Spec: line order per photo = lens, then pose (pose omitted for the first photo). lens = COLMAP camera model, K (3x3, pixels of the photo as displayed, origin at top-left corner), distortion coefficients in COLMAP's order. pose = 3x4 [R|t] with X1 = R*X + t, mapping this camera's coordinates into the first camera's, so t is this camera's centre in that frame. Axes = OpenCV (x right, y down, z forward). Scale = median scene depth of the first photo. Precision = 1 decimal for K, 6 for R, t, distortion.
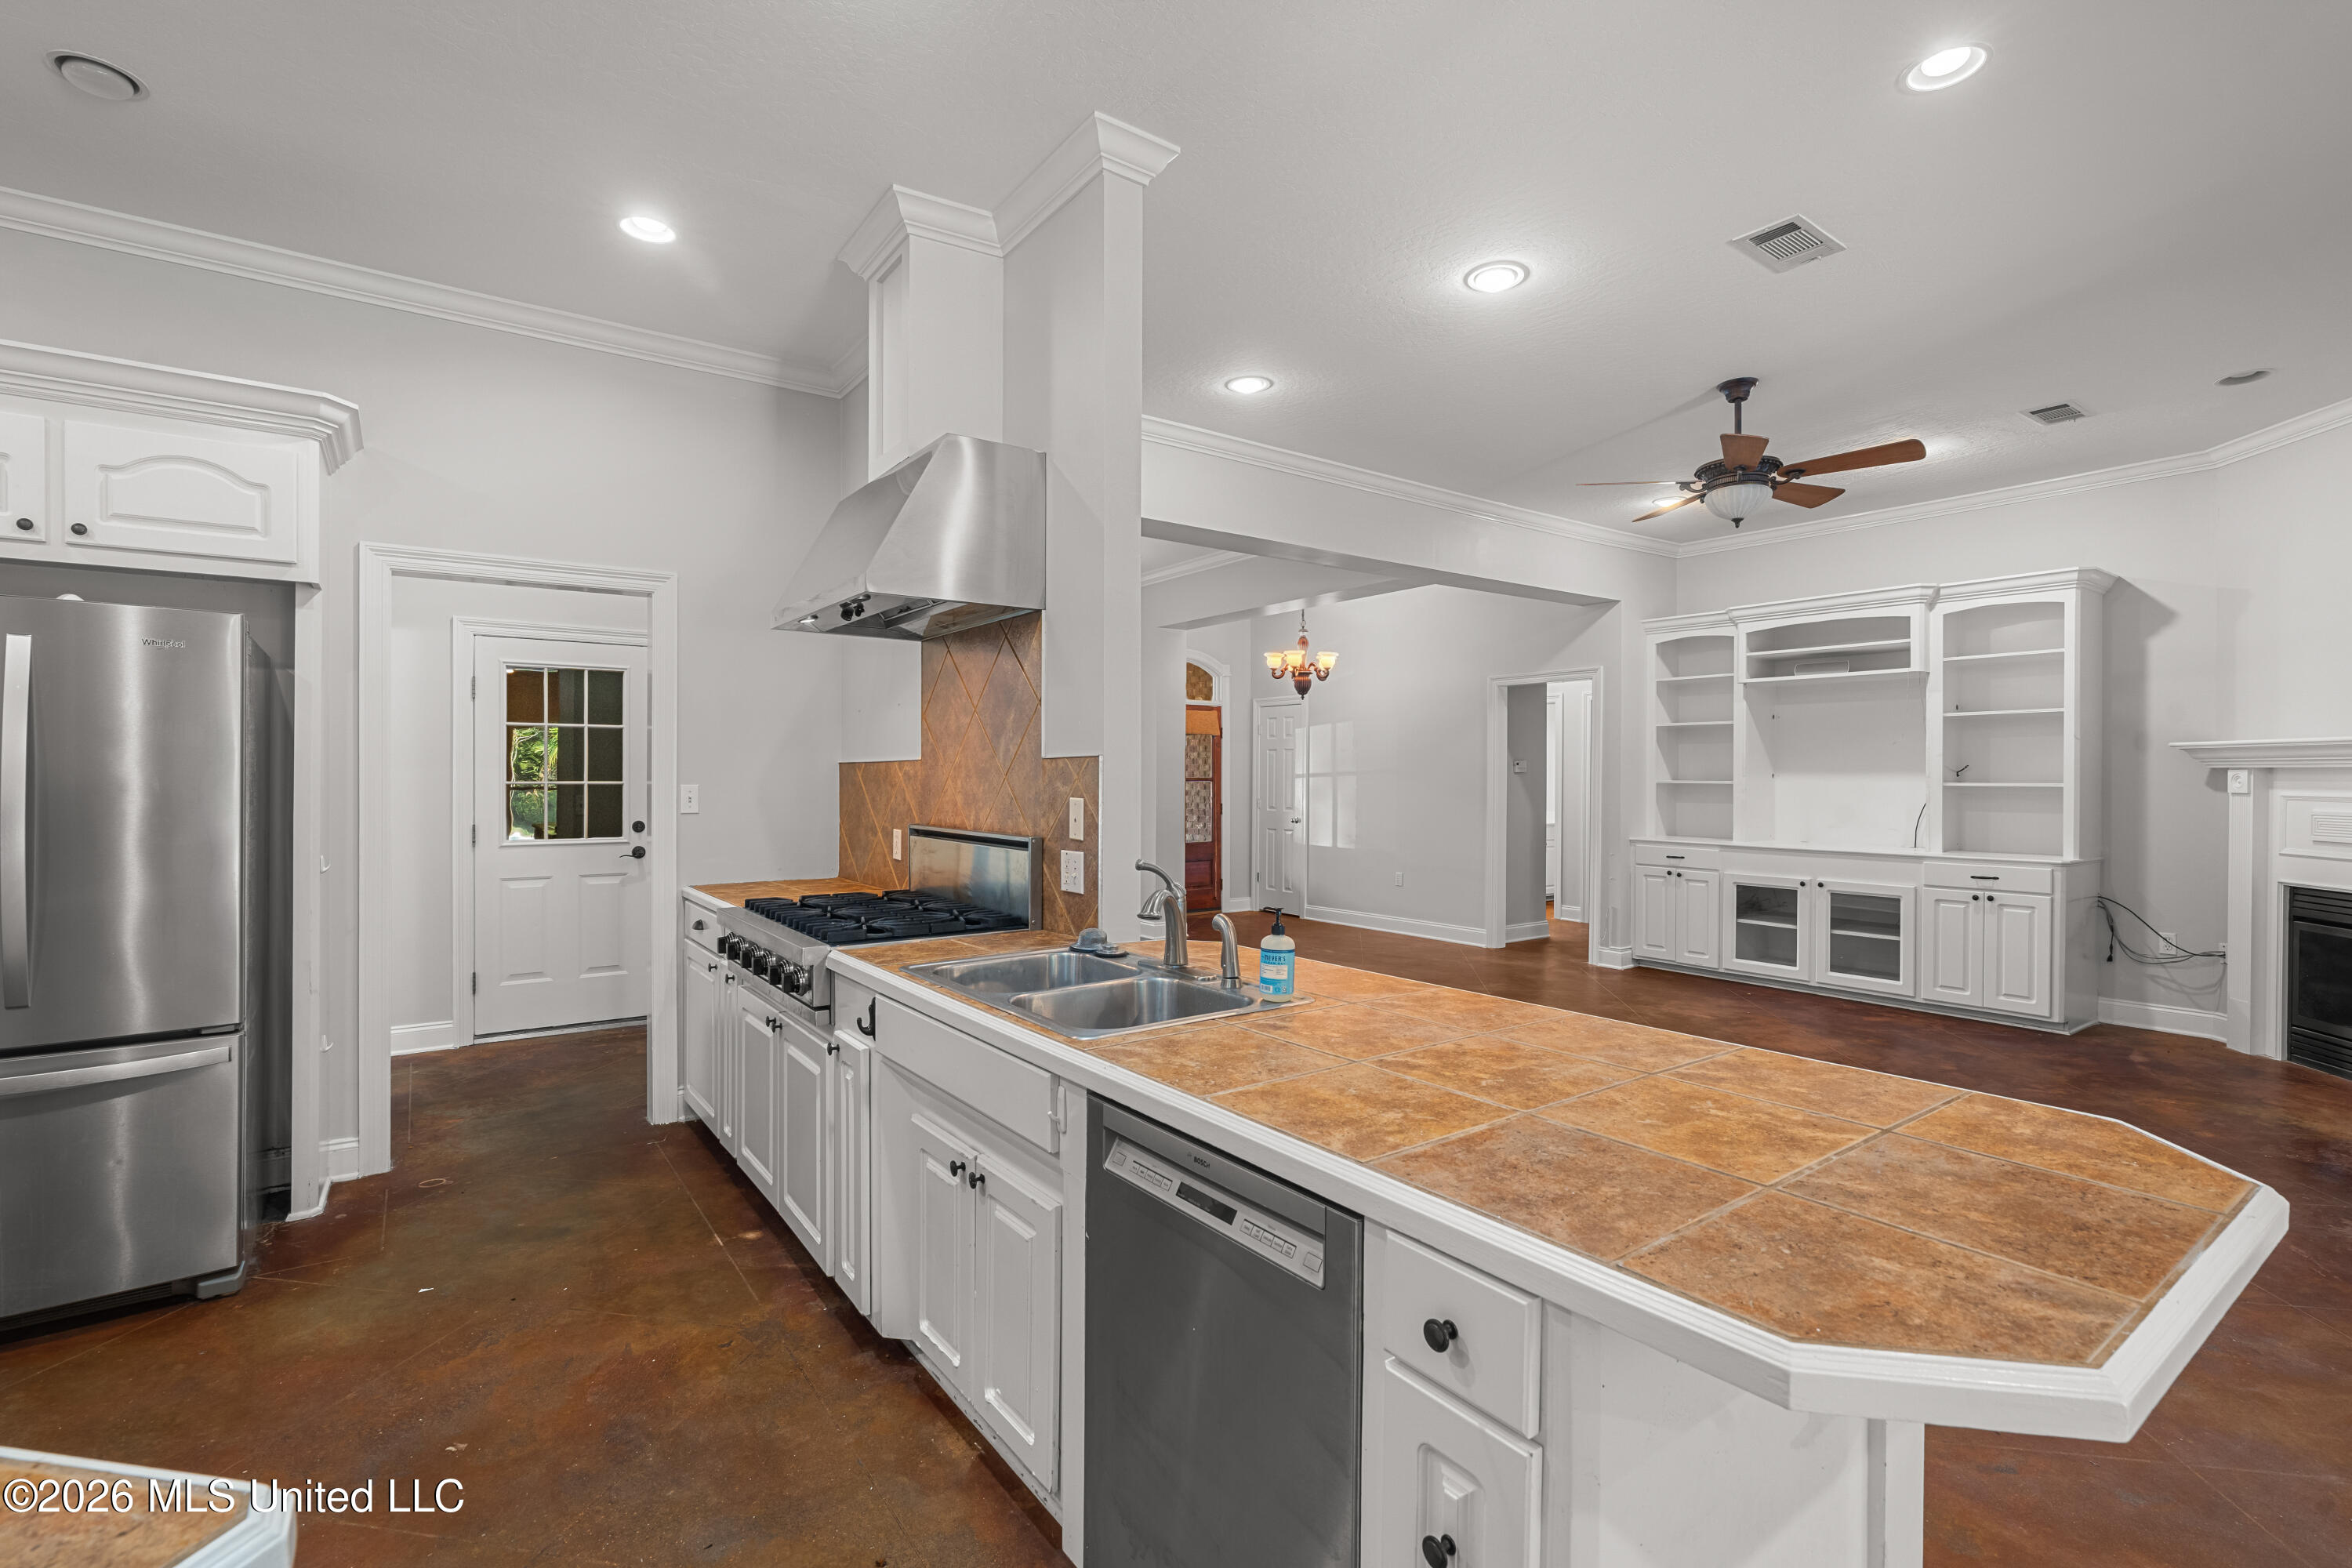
lens RADIAL K [[1065.7, 0, 1166.4], [0, 1065.7, 779.7], [0, 0, 1]] dist [-0.004563, 0.001476]
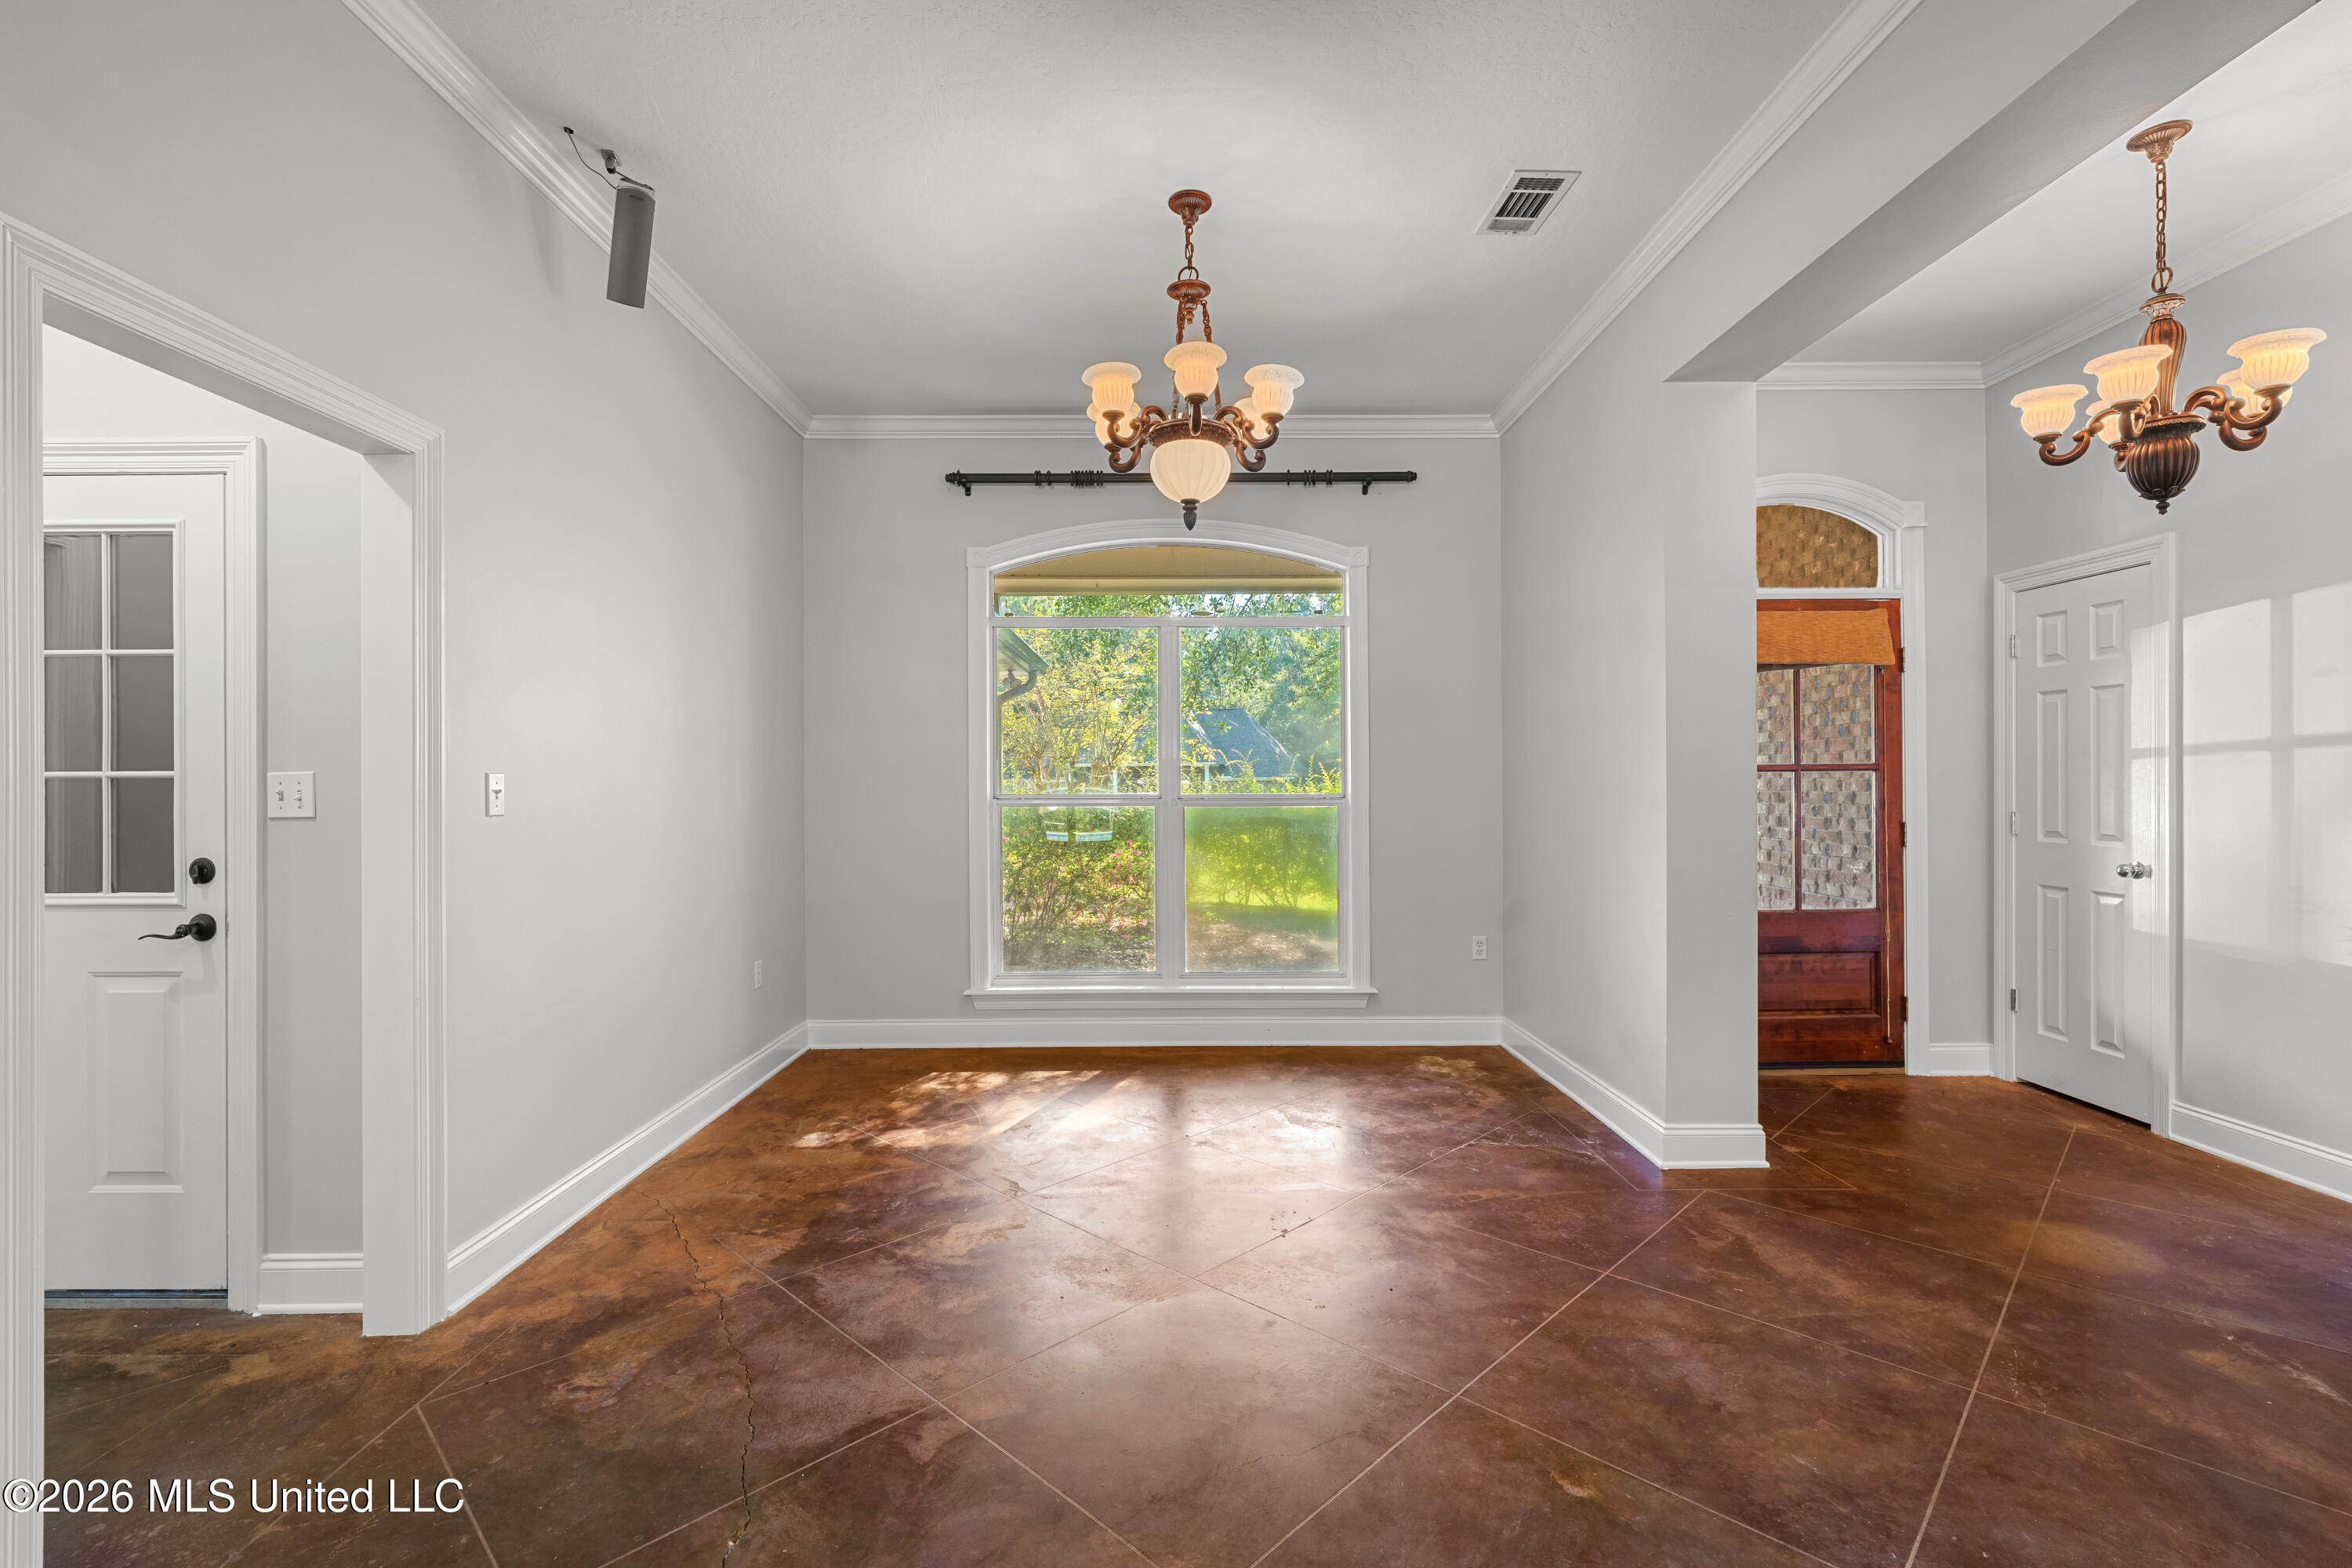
lens RADIAL K [[1060.0, 0, 1167.0], [0, 1060.0, 780.1], [0, 0, 1]] dist [-0.015012, 0.008522]
pose [[0.817647, -0.008137, -0.575662, 0.056204], [0.006070, 0.999966, -0.005512, 0.005992], [0.575688, 0.001012, 0.817669, 0.496364]]
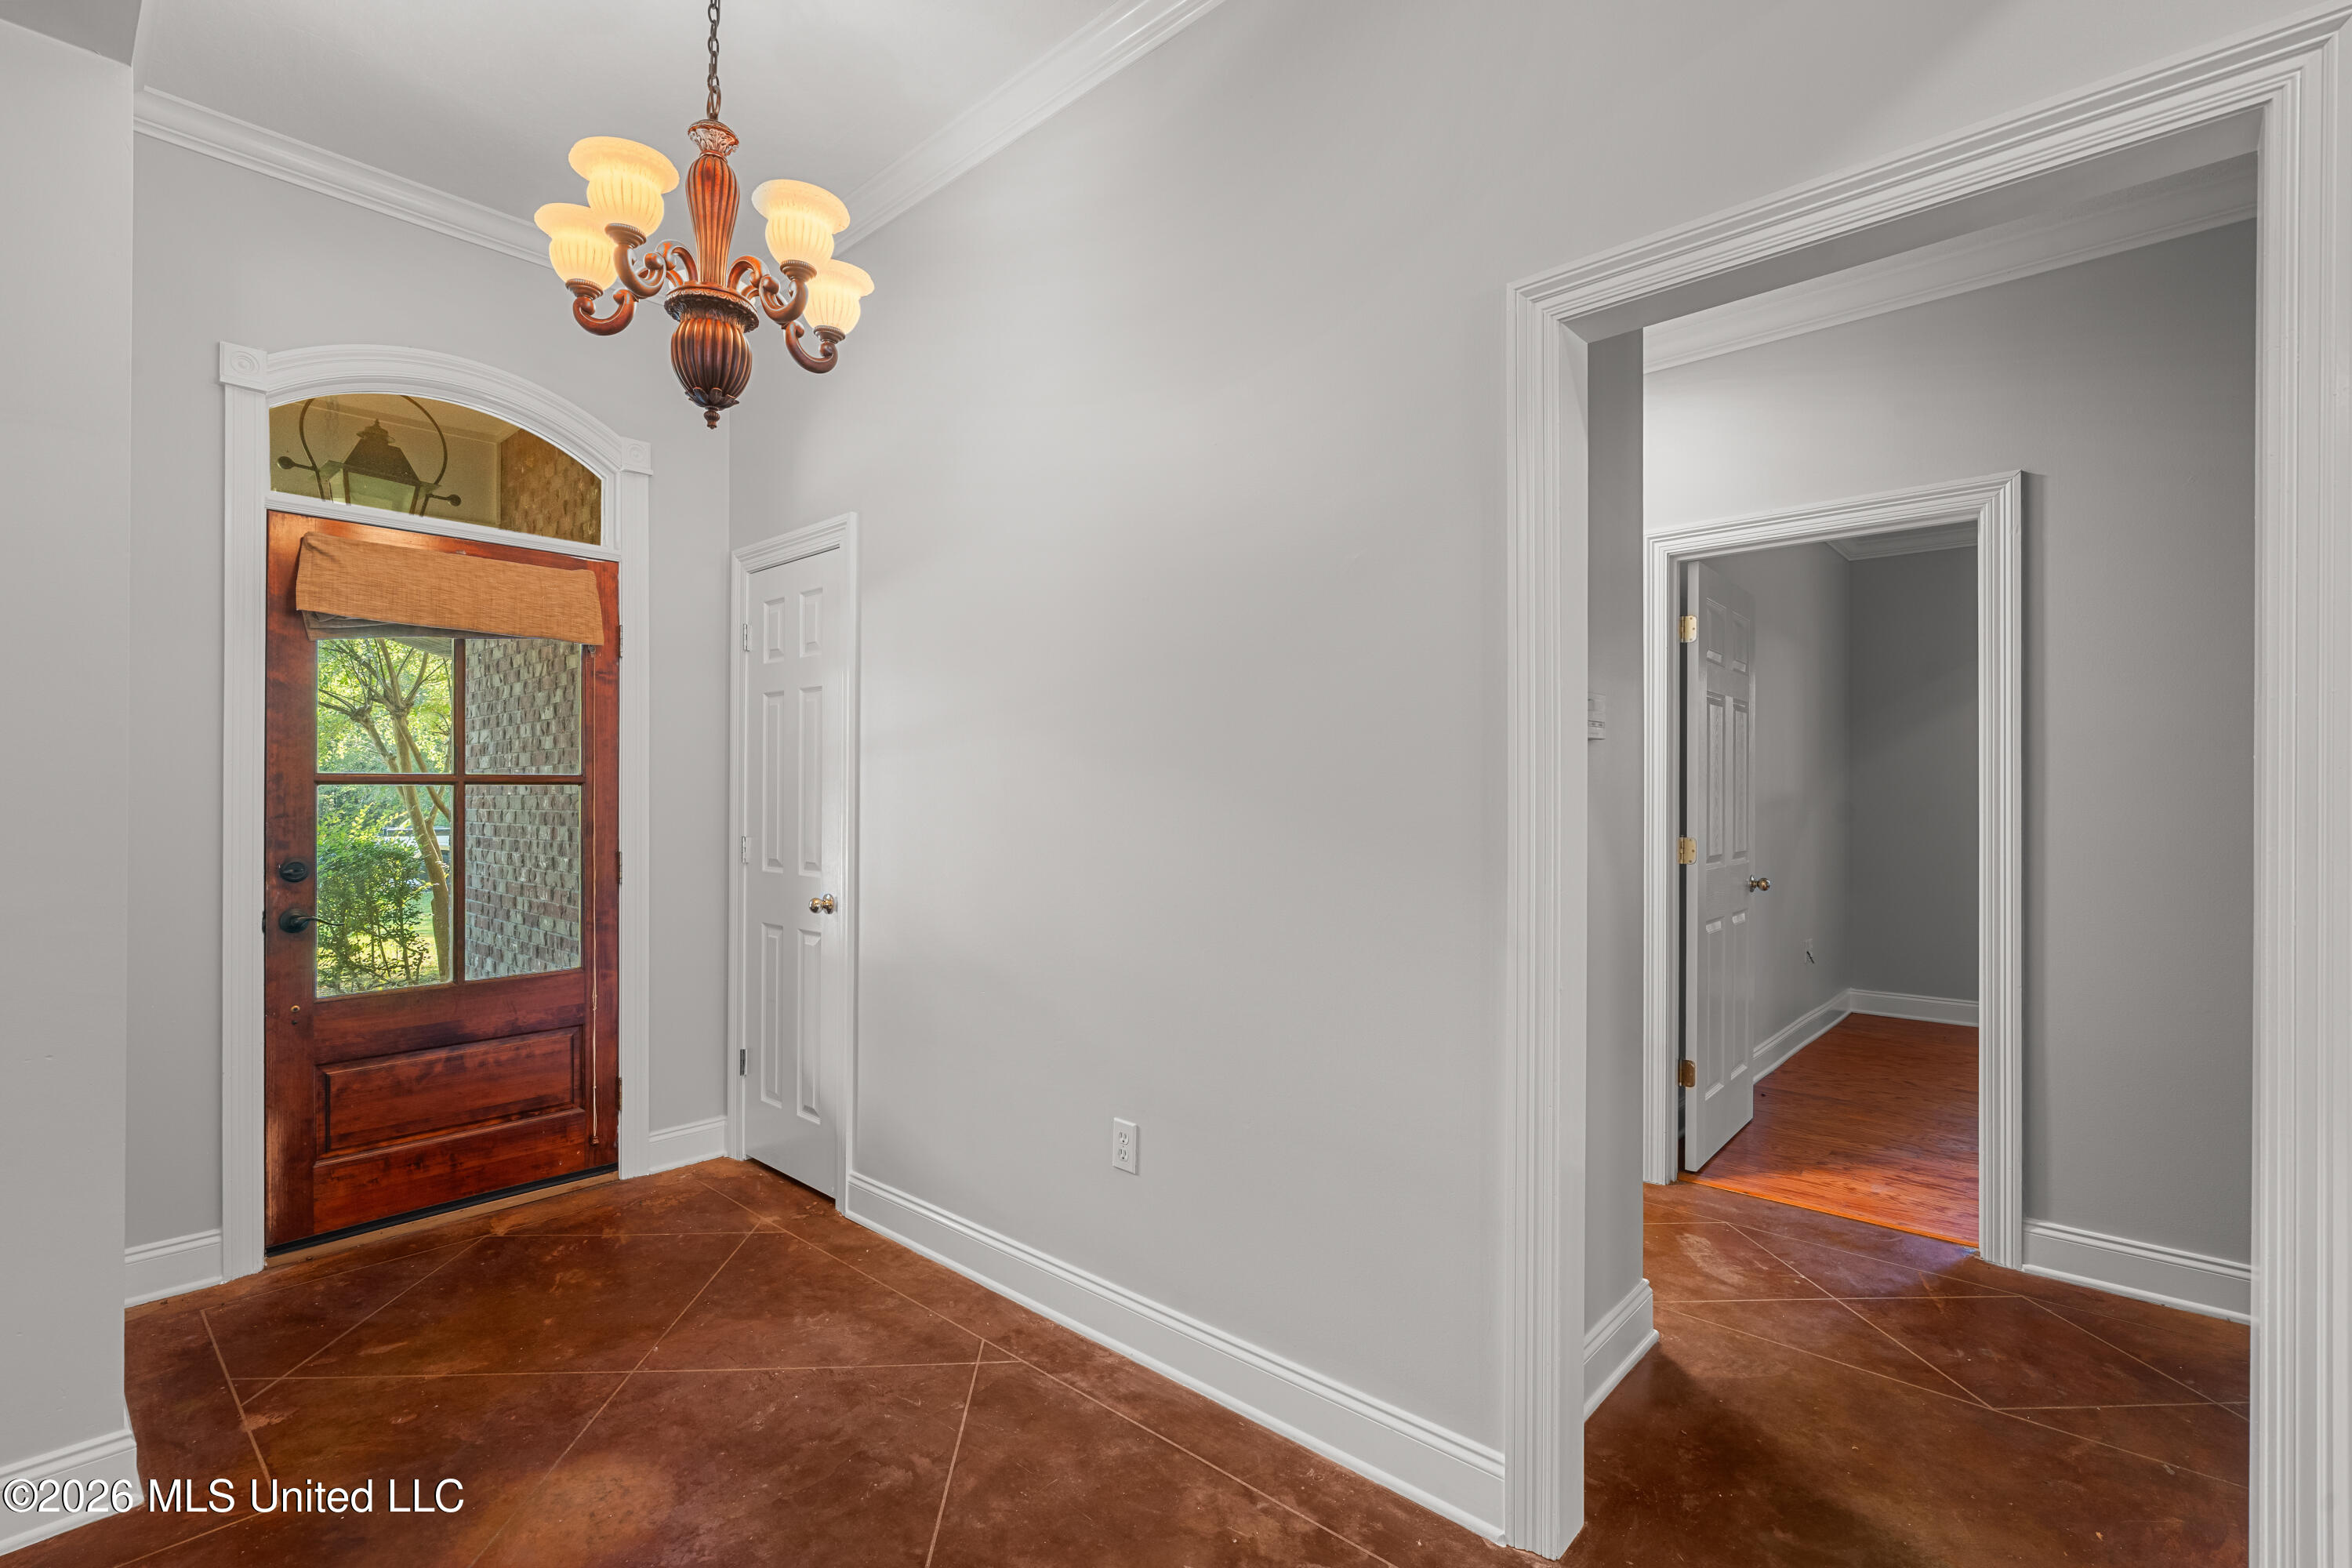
lens RADIAL K [[1062.5, 0, 1170.8], [0, 1062.5, 785.6], [0, 0, 1]] dist [-0.005849, 0.000412]
pose [[0.976943, 0.001447, 0.213497, 0.156324], [0.001595, 0.999900, -0.014074, 0.006732], [-0.213496, 0.014090, 0.976842, 0.664257]]
